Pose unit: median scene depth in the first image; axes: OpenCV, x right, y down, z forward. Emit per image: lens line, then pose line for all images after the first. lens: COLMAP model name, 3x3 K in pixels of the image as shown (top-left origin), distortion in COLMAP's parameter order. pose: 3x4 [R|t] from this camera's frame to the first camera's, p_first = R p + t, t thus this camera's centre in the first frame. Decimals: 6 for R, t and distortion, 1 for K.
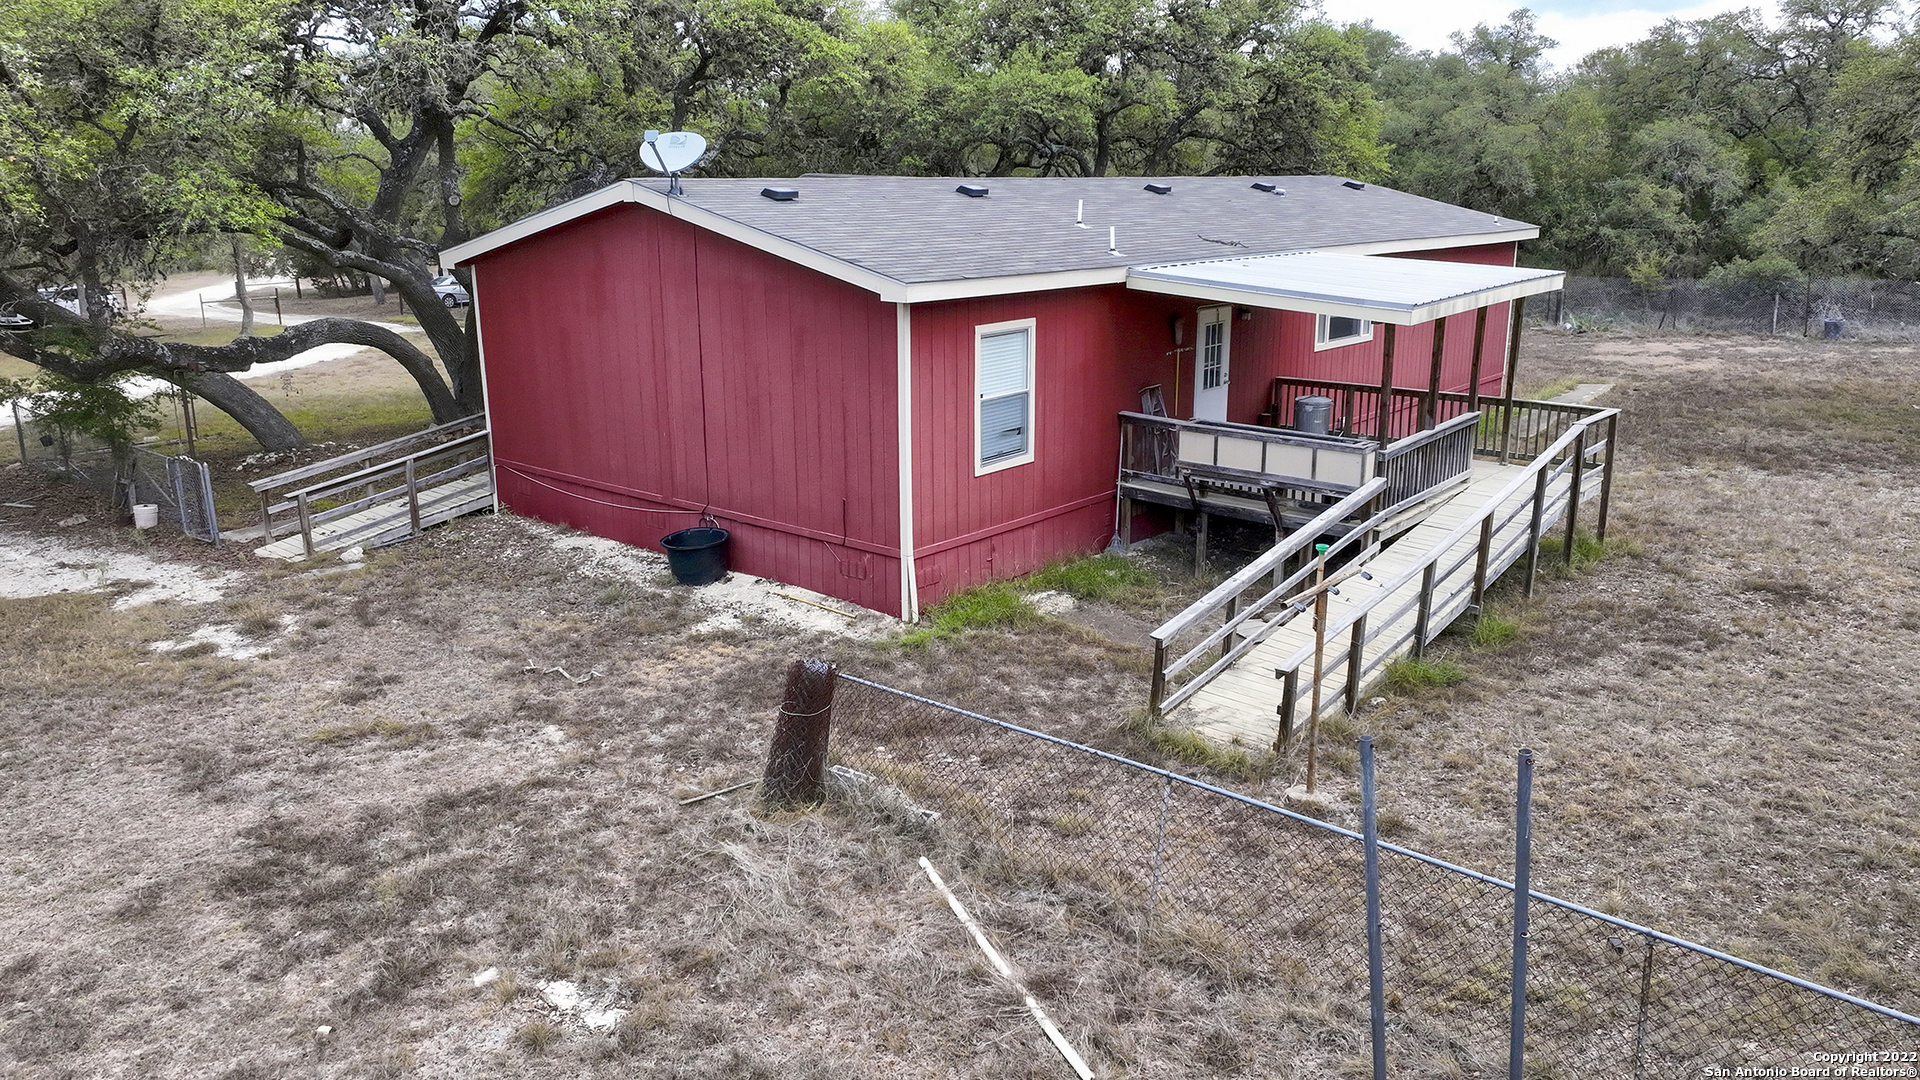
lens RADIAL K [[1354.3, 0, 966.7], [0, 1354.3, 545.0], [0, 0, 1]] dist [-0.009349, 0.011706]
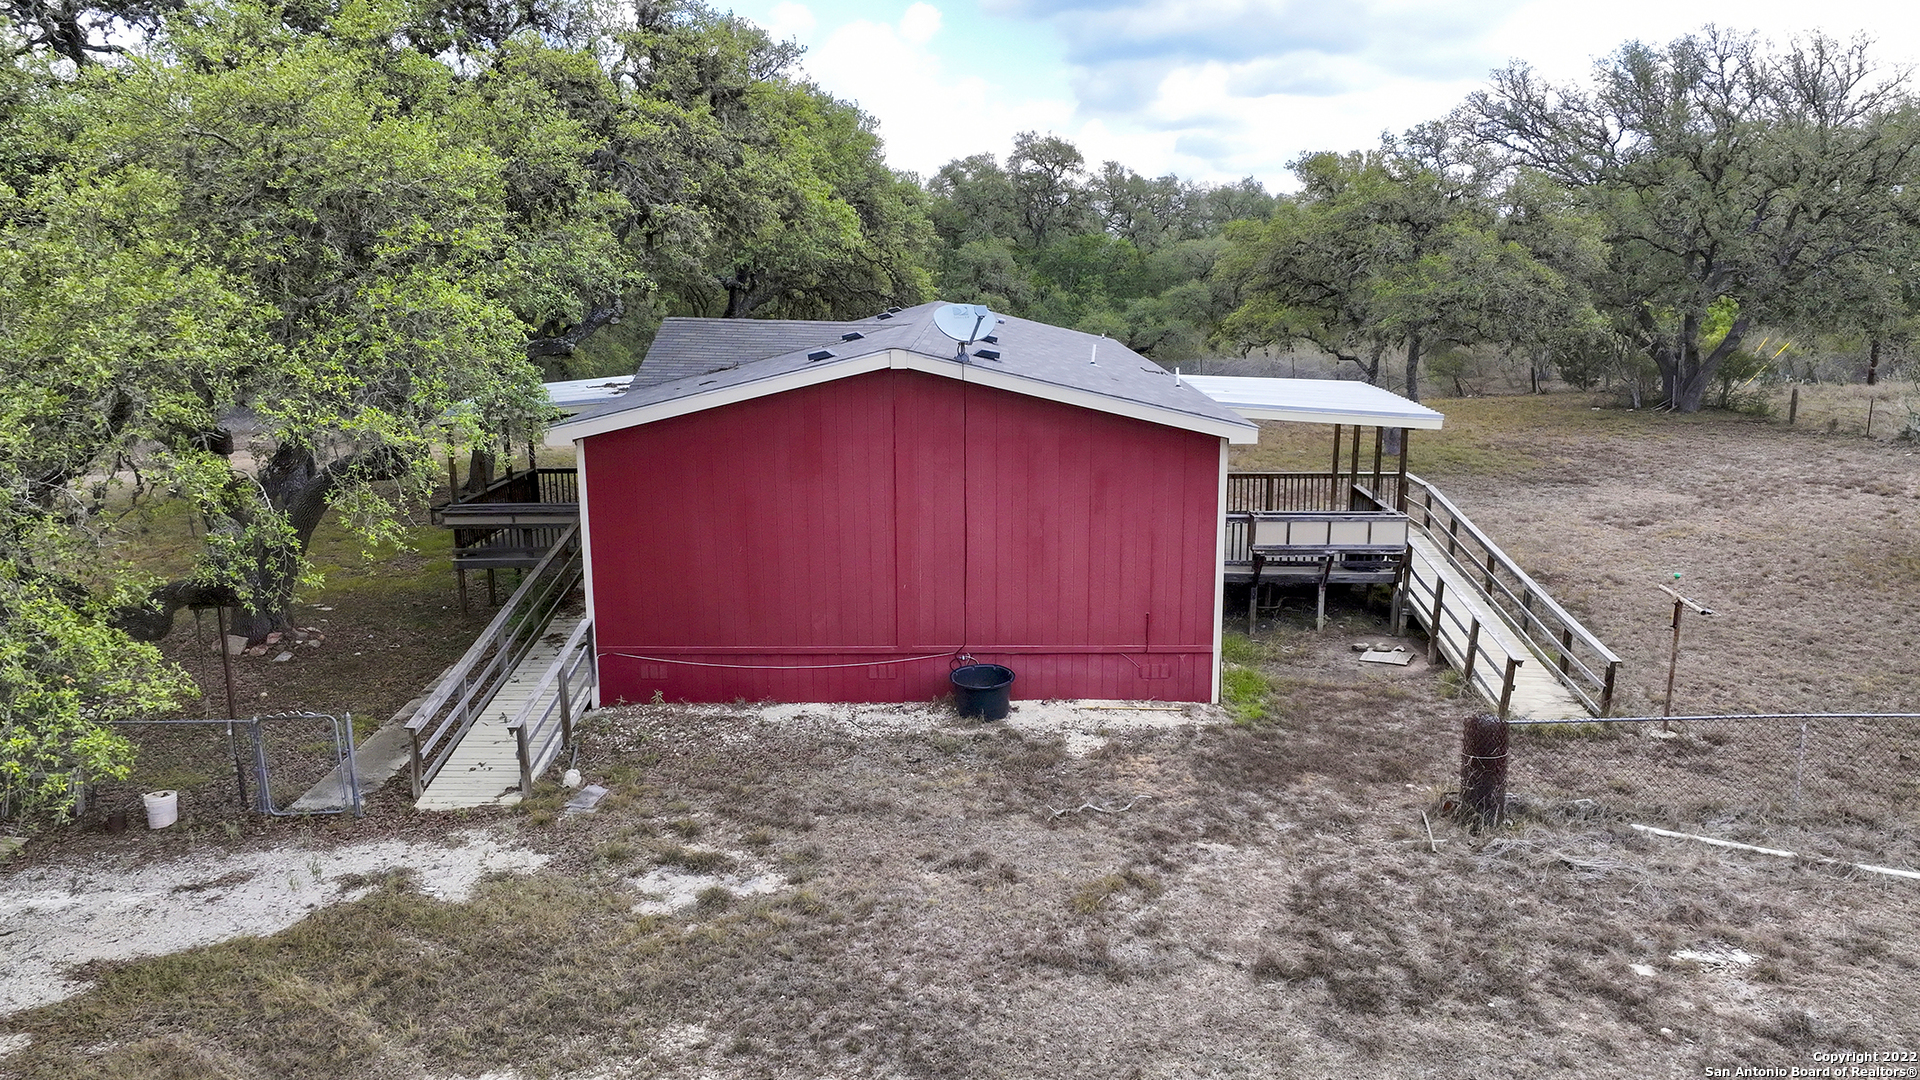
lens RADIAL K [[1354.3, 0, 961.6], [0, 1354.3, 541.9], [0, 0, 1]] dist [-0.009349, 0.011706]
pose [[0.771820, -0.129212, 0.622574, -0.918410], [0.167362, 0.985891, -0.002866, -0.115968], [-0.613420, 0.106408, 0.782556, 0.176729]]
